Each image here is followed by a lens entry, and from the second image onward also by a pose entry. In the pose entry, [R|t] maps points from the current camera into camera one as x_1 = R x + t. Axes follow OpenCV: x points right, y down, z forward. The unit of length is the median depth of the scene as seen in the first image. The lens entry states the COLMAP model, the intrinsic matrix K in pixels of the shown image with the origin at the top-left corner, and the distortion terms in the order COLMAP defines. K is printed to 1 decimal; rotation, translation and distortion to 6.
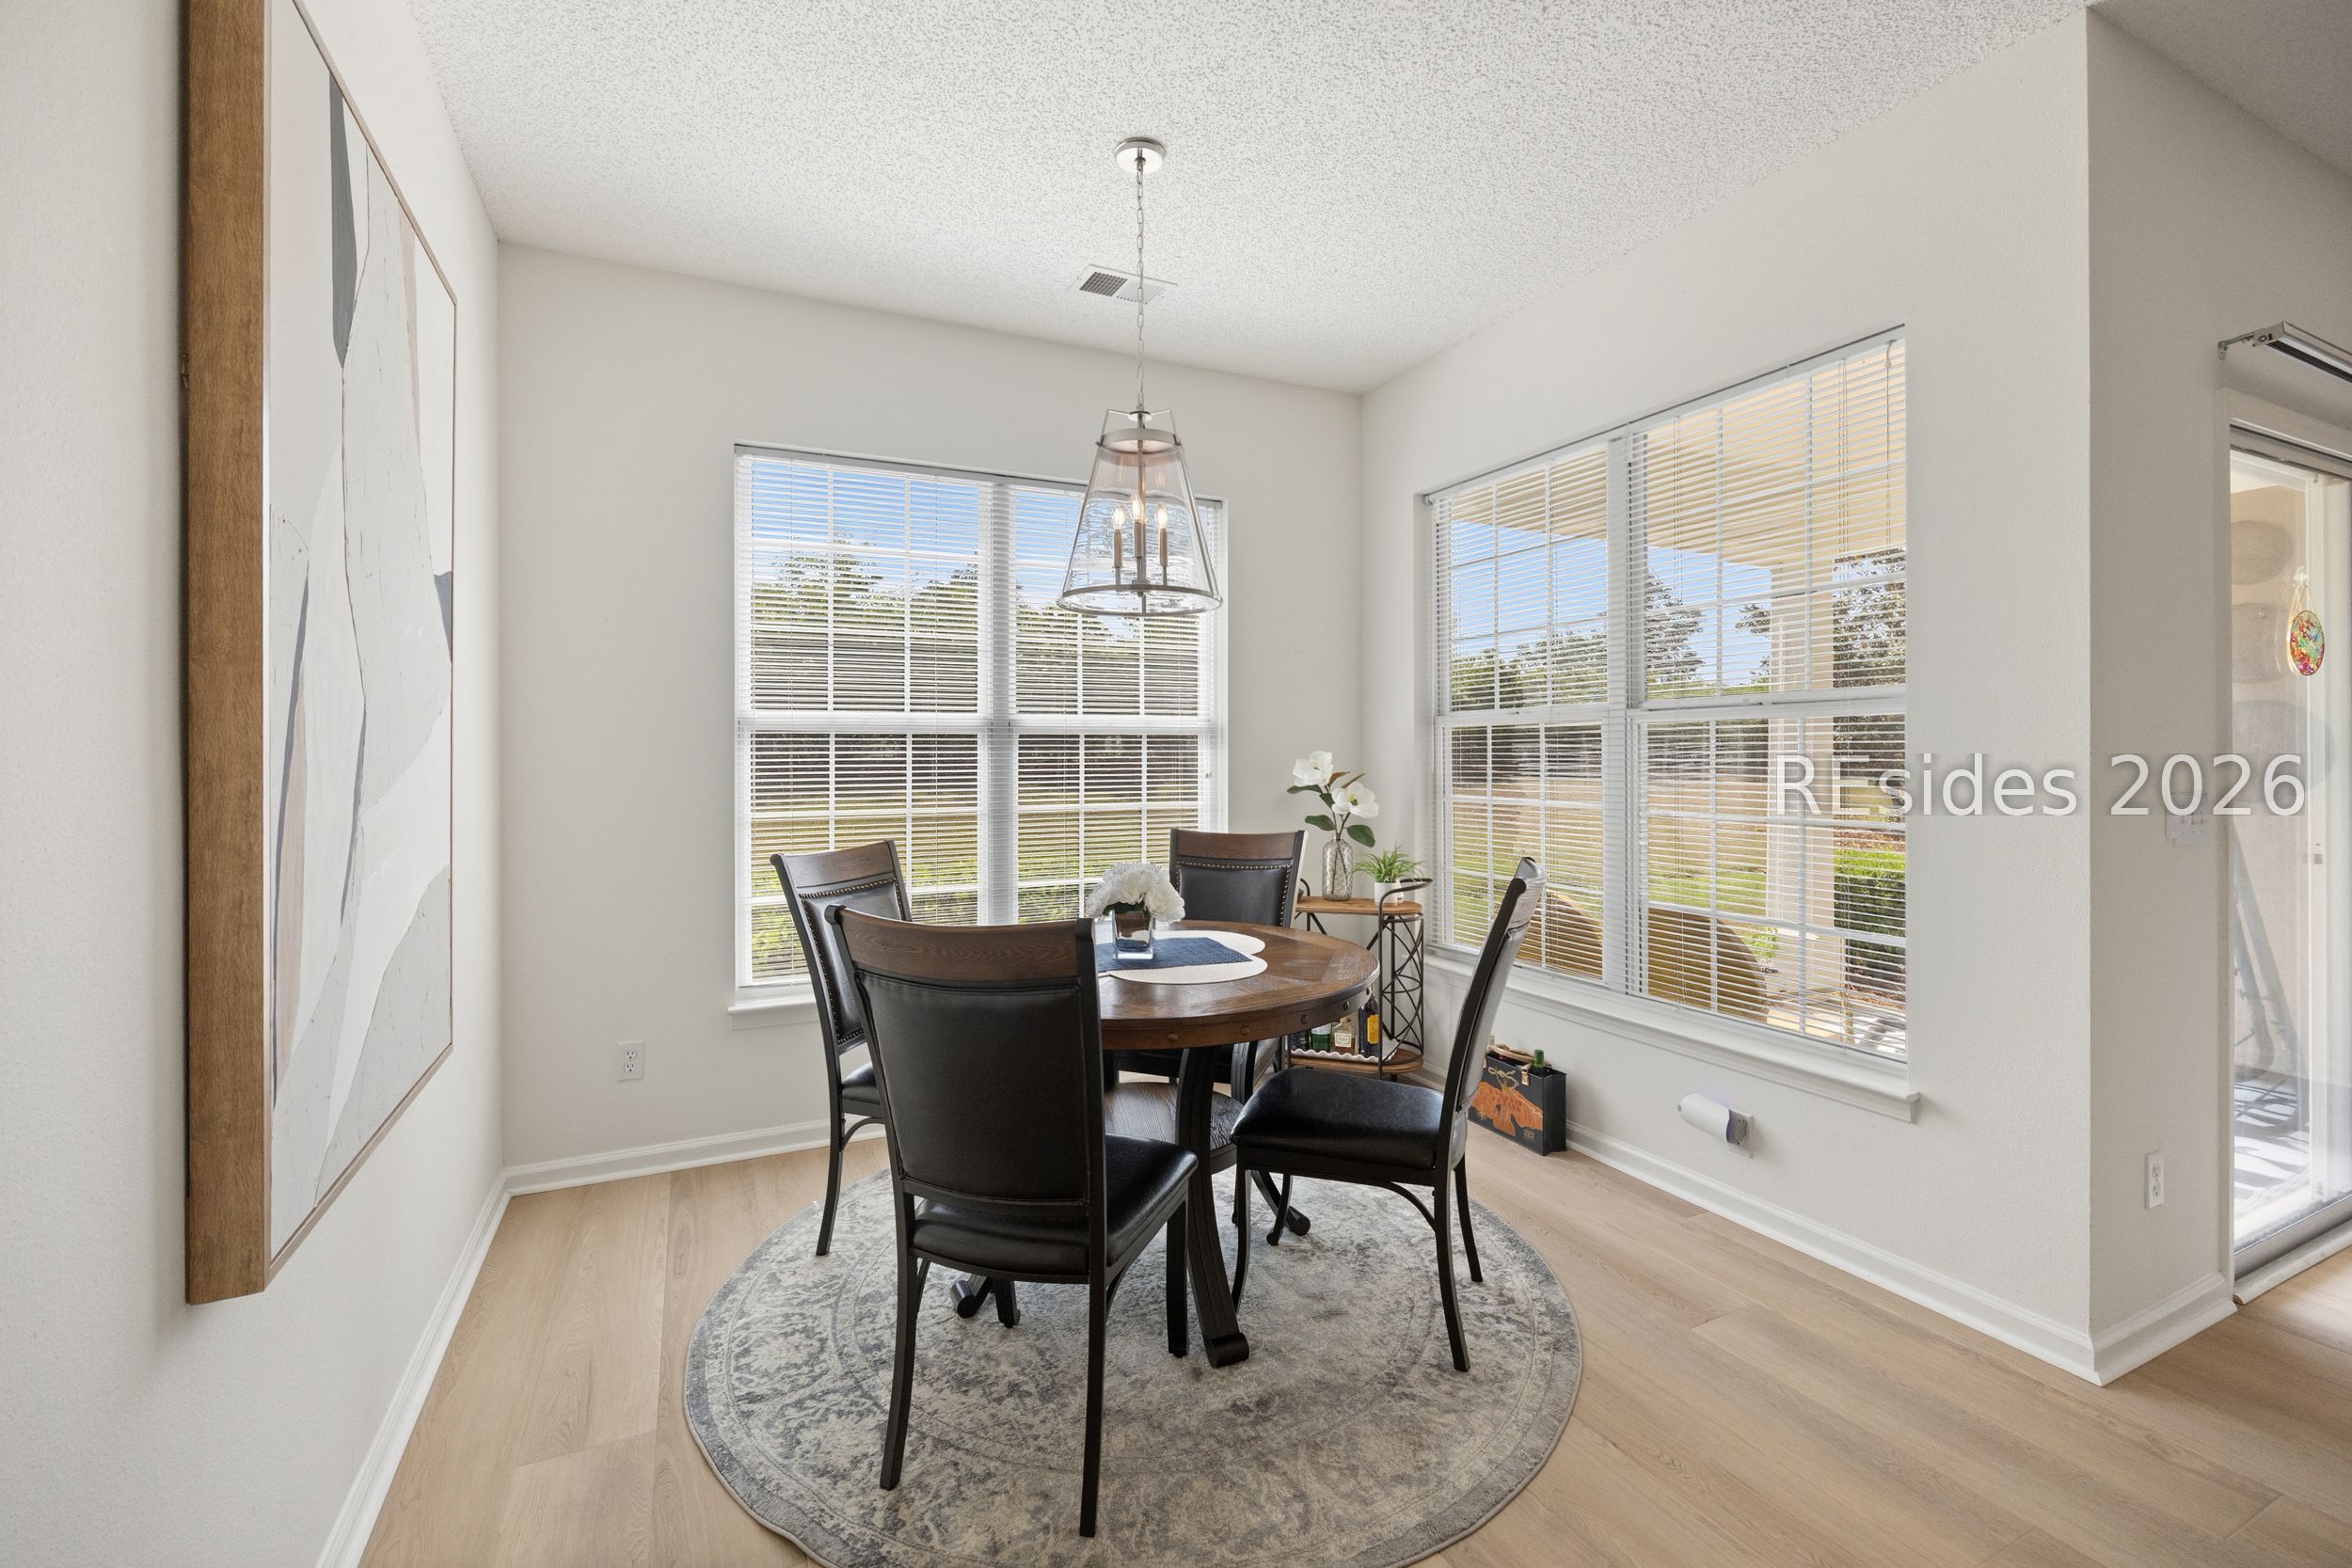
lens RADIAL K [[1018.2, 0, 1188.2], [0, 1018.2, 753.6], [0, 0, 1]] dist [0.006032, -0.000727]
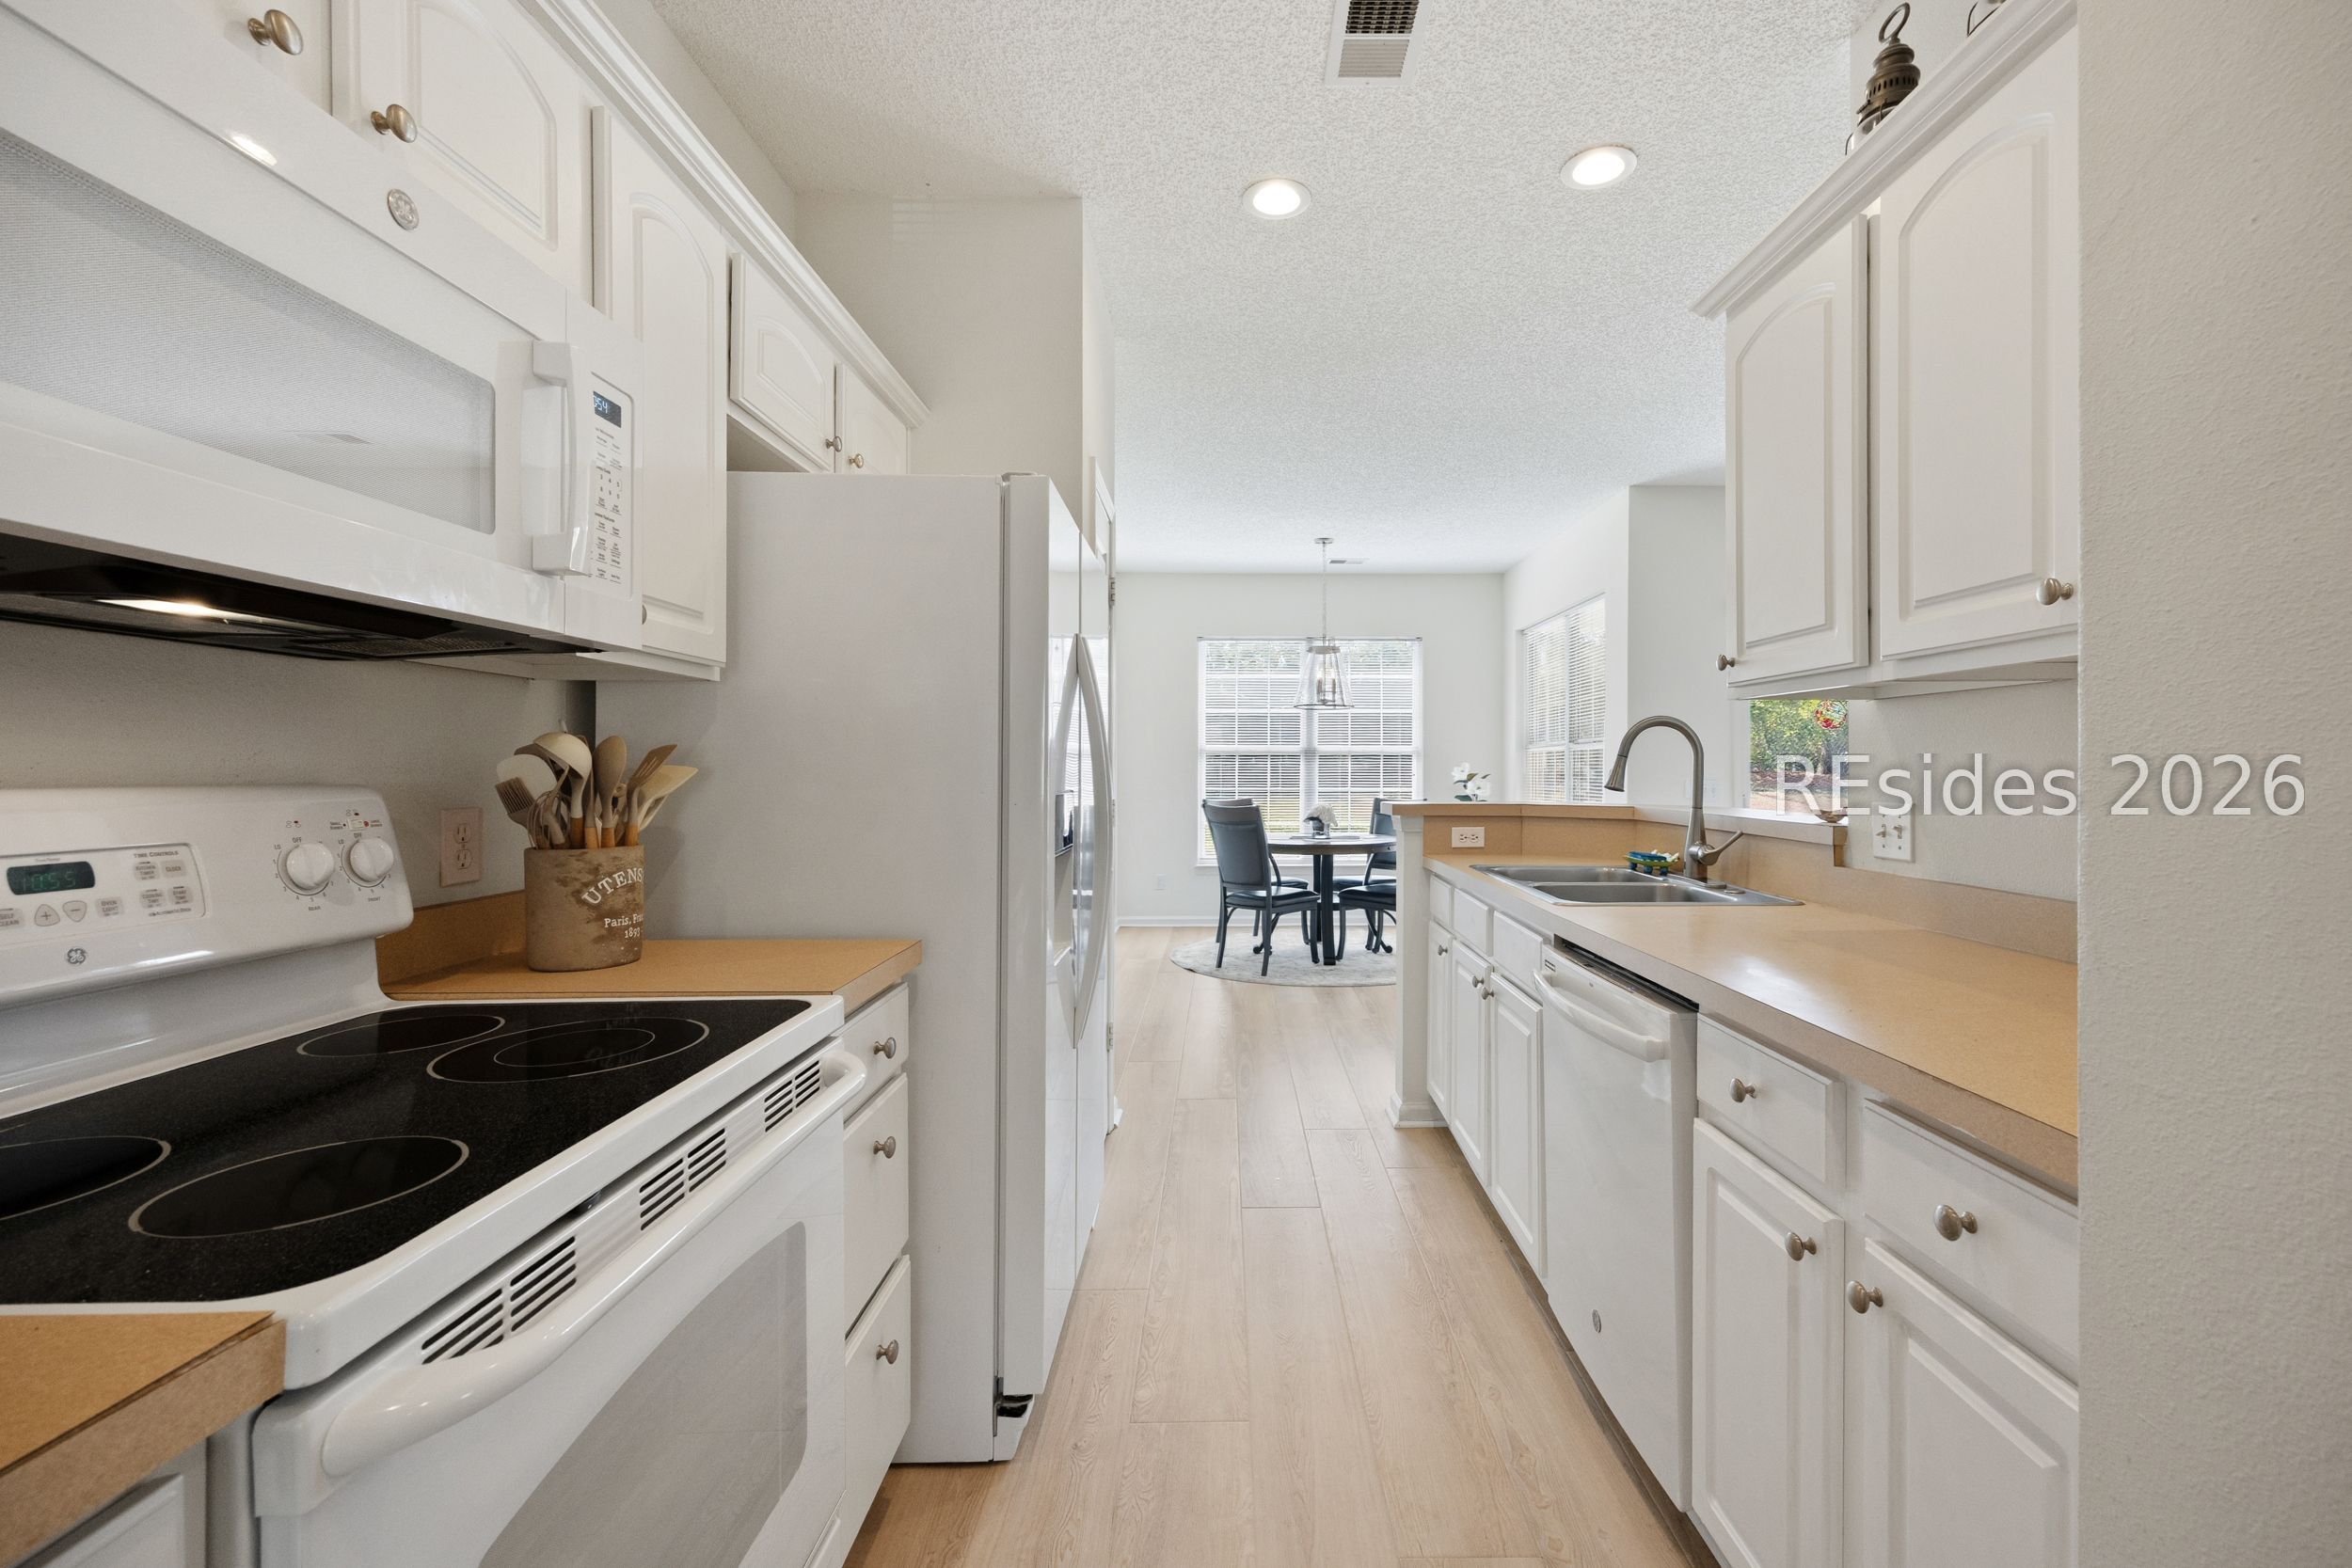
lens RADIAL K [[1018.2, 0, 1268.2], [0, 1018.2, 775.7], [0, 0, 1]] dist [0.006032, -0.000727]
pose [[0.918444, 0.009877, -0.395428, 0.616577], [-0.006141, 0.999924, 0.010715, 0.003799], [0.395503, -0.007413, 0.918435, -1.070961]]
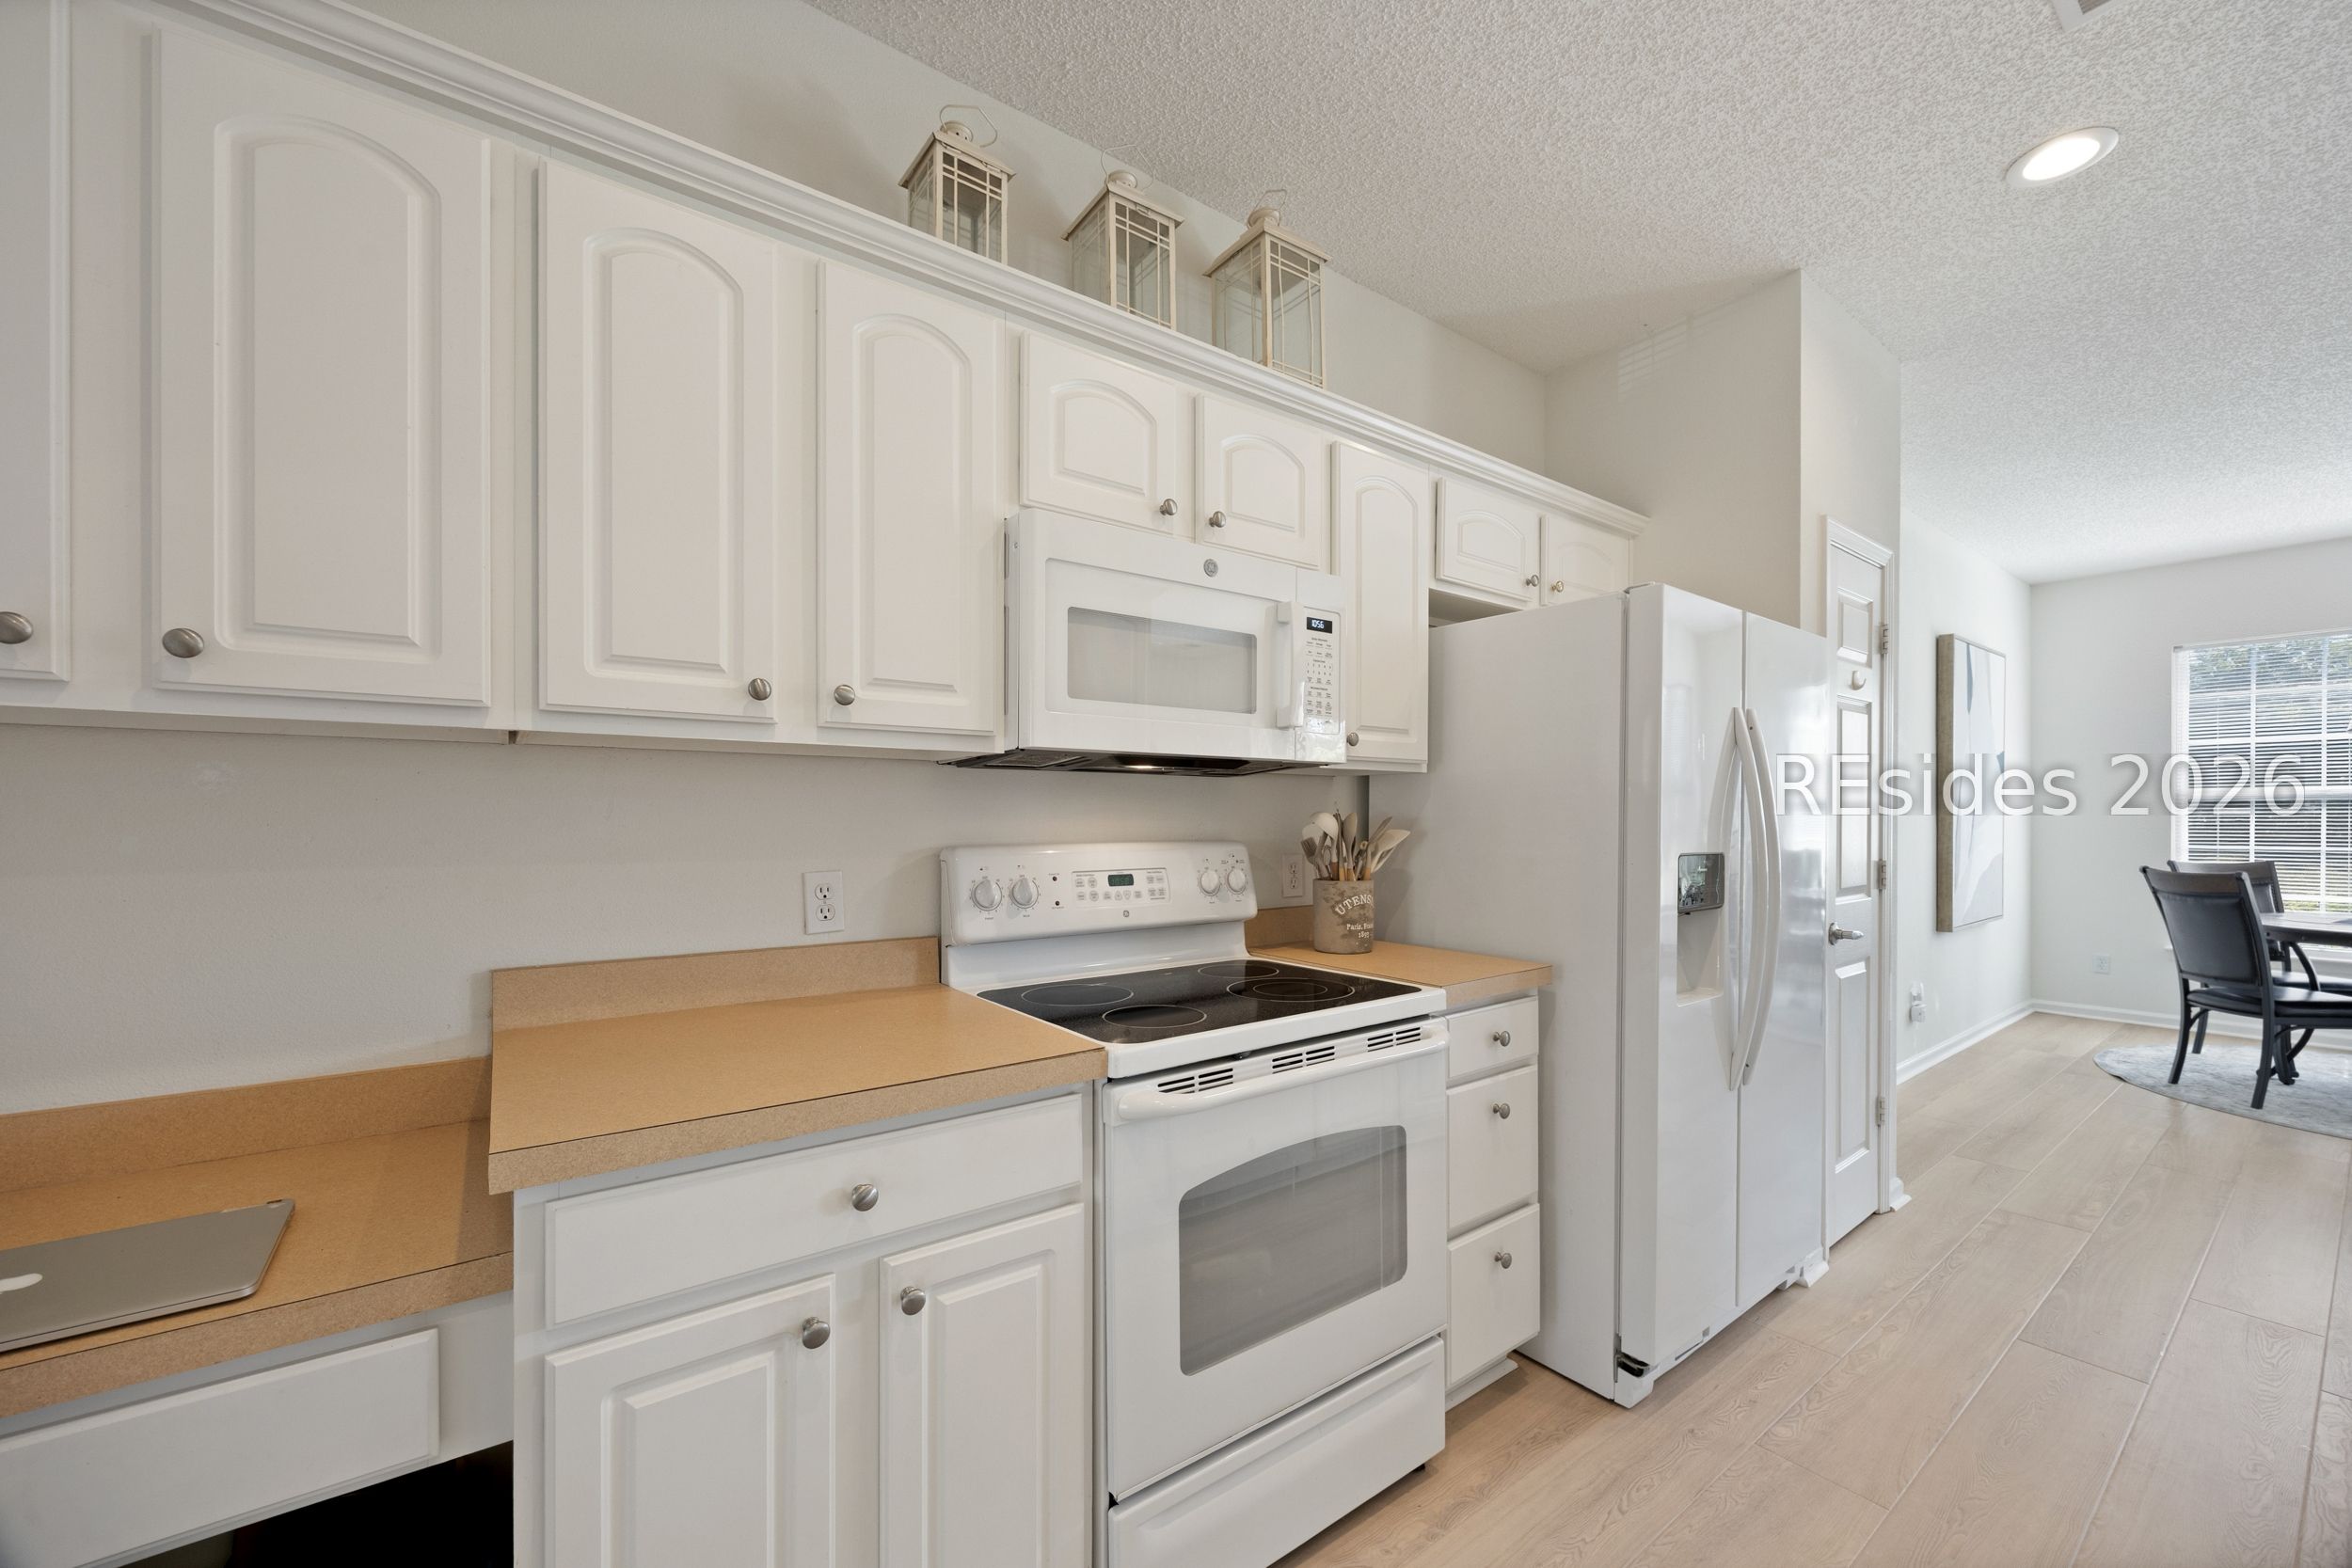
lens RADIAL K [[919.7, 0, 1137.0], [0, 919.7, 816.9], [0, 0, 1]] dist [-0.009982, 0.000280]
pose [[0.170140, 0.004567, -0.985409, 0.787609], [0.003517, 0.999980, 0.005242, -0.007332], [0.985414, -0.004357, 0.170121, -1.038647]]
